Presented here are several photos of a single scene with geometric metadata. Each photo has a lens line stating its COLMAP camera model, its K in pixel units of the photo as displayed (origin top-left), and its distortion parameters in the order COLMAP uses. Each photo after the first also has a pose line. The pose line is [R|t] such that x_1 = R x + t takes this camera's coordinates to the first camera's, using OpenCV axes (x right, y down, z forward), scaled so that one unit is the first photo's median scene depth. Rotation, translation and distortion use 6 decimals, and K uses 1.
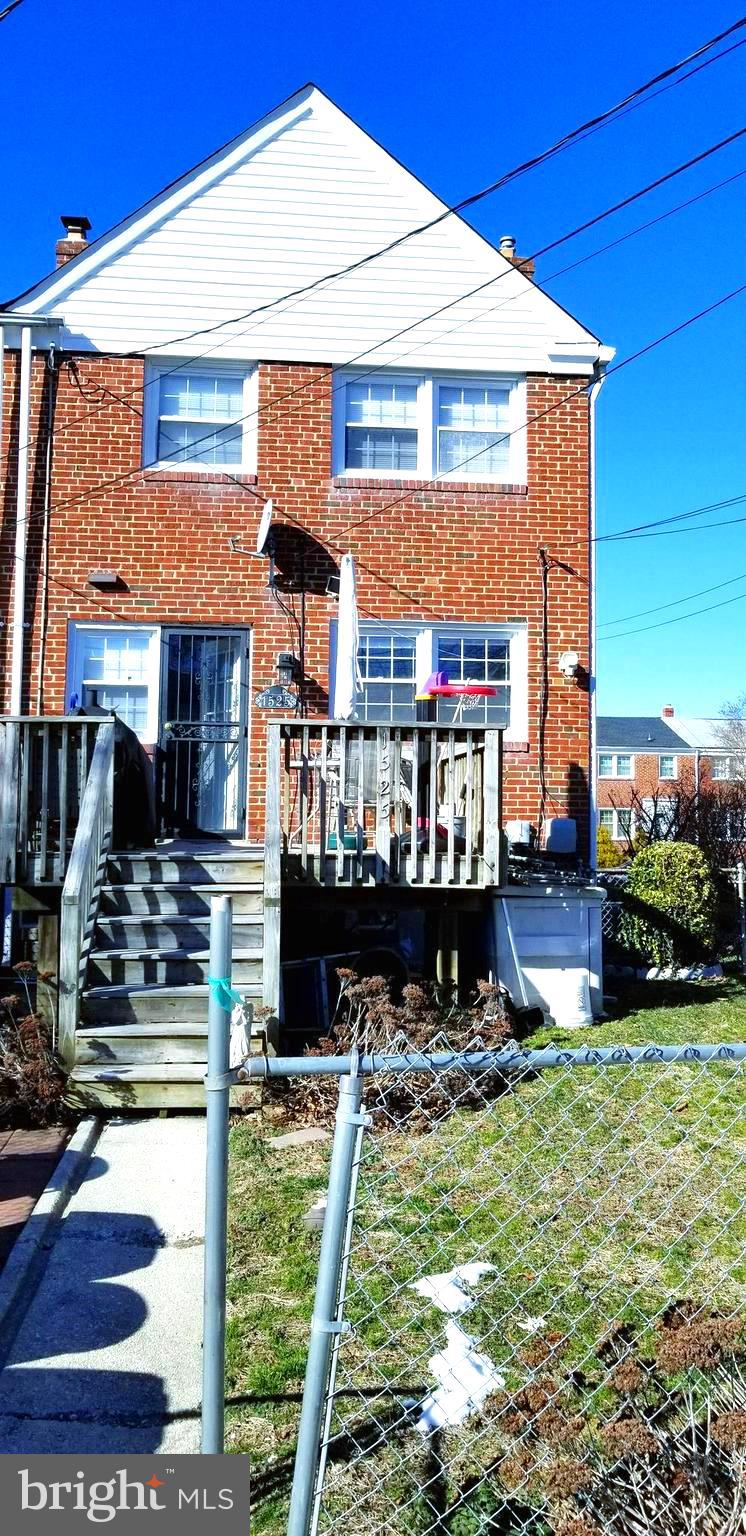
lens RADIAL K [[1205.3, 0, 372.6], [0, 1205.3, 765.0], [0, 0, 1]] dist [0.001706, -0.008133]
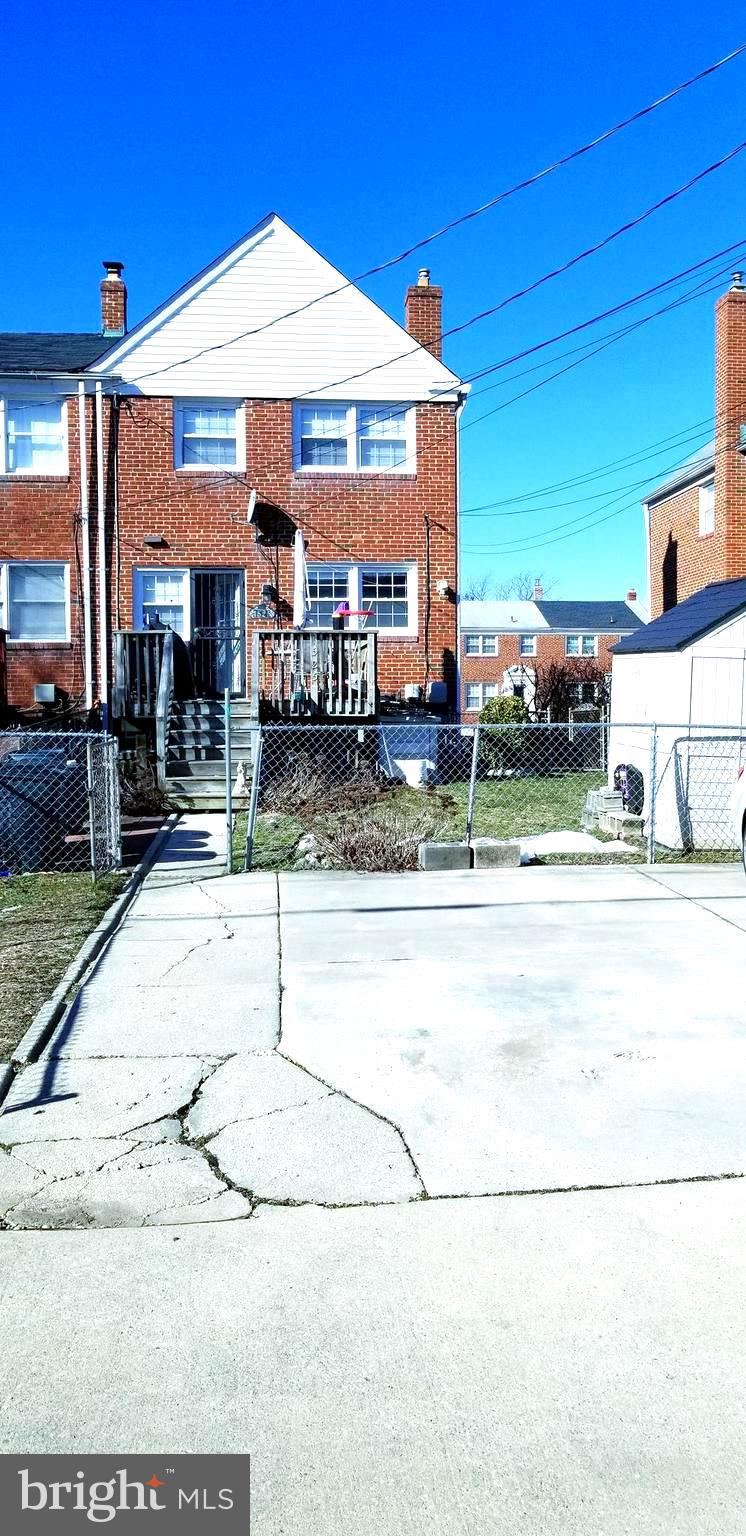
lens RADIAL K [[1205.3, 0, 438.6], [0, 1205.3, 767.2], [0, 0, 1]] dist [0.001706, -0.008133]
pose [[0.998952, -0.020406, 0.040961, 0.087891], [0.016198, 0.994798, 0.100568, -0.006005], [-0.042800, -0.099799, 0.994087, -0.657245]]
